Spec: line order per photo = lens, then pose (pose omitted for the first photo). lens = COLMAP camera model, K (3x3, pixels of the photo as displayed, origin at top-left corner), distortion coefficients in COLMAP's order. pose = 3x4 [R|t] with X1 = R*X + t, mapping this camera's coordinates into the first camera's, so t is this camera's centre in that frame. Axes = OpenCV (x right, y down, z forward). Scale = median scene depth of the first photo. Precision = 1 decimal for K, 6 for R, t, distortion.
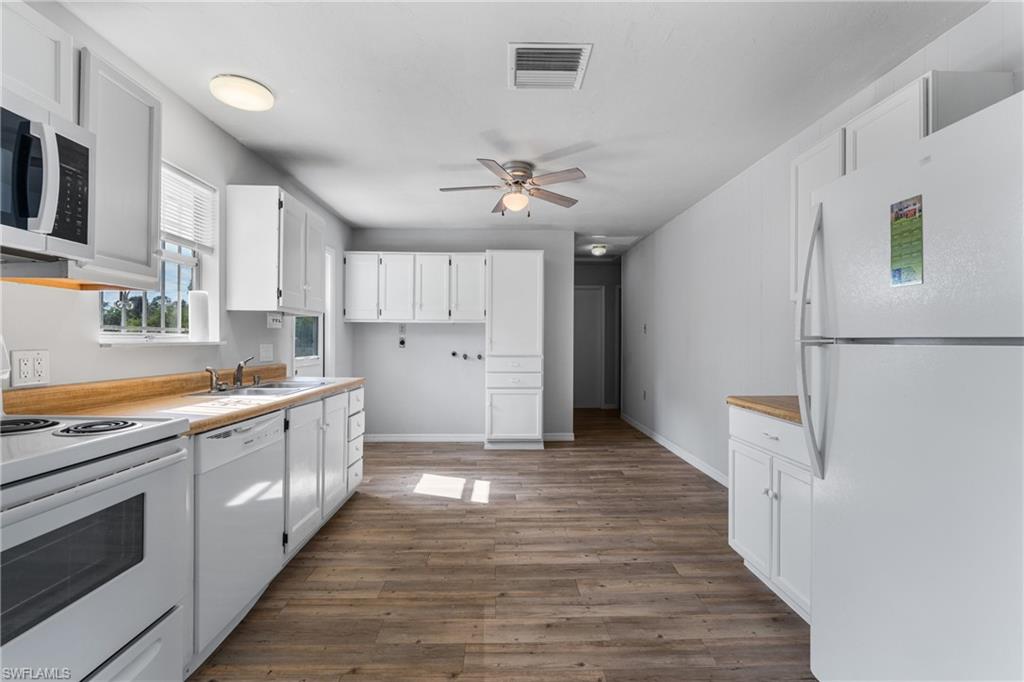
lens RADIAL K [[461.9, 0, 514.6], [0, 461.9, 339.3], [0, 0, 1]] dist [-0.001474, 0.000979]
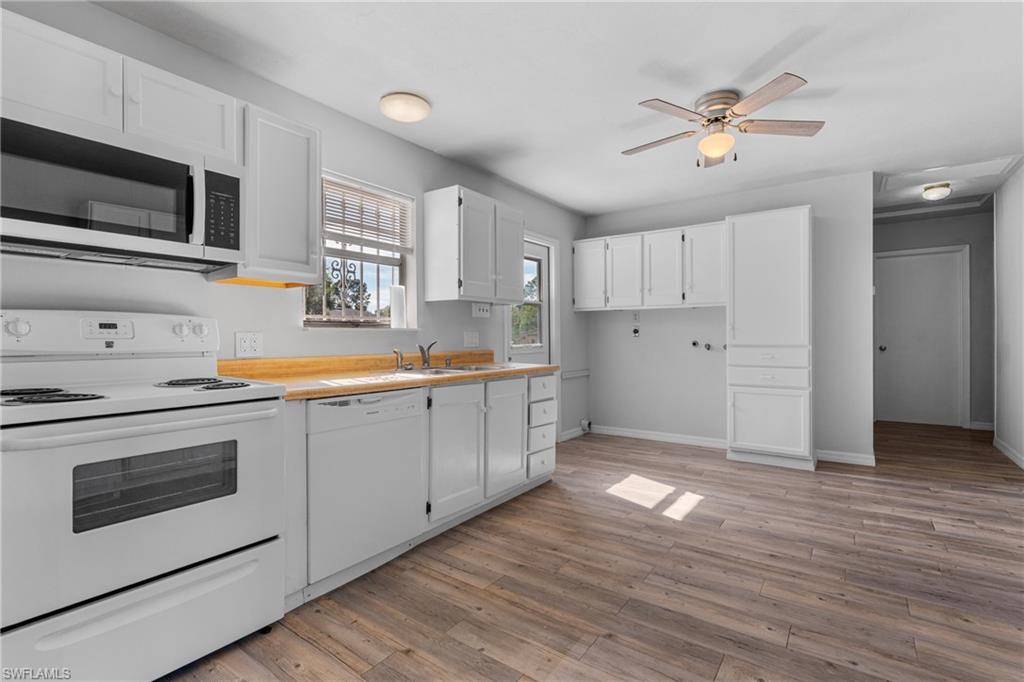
lens RADIAL K [[466.5, 0, 511.1], [0, 466.5, 335.4], [0, 0, 1]] dist [-0.000382, 0.001153]
pose [[0.793315, -0.011199, -0.608708, 0.254594], [0.013056, 0.999914, -0.001381, 0.026127], [0.608671, -0.006852, 0.793393, 0.199576]]
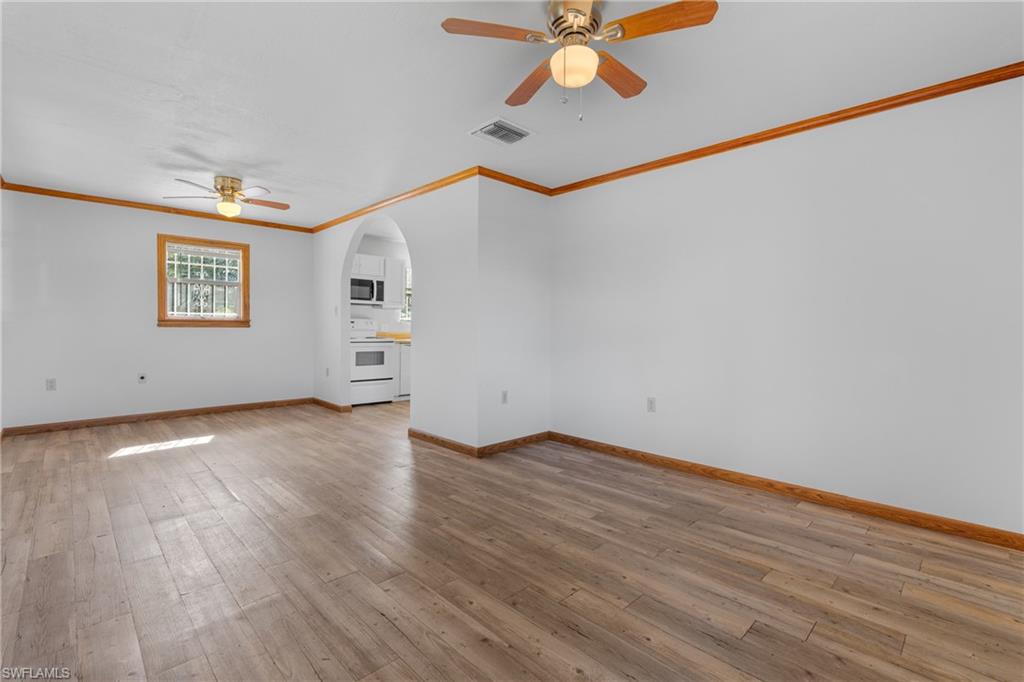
lens RADIAL K [[466.5, 0, 511.1], [0, 466.5, 335.4], [0, 0, 1]] dist [-0.000382, 0.001153]
pose [[0.675720, 0.013817, -0.737029, 1.718595], [-0.003034, 0.999868, 0.015963, 0.032555], [0.737152, -0.008550, 0.675673, -0.626409]]
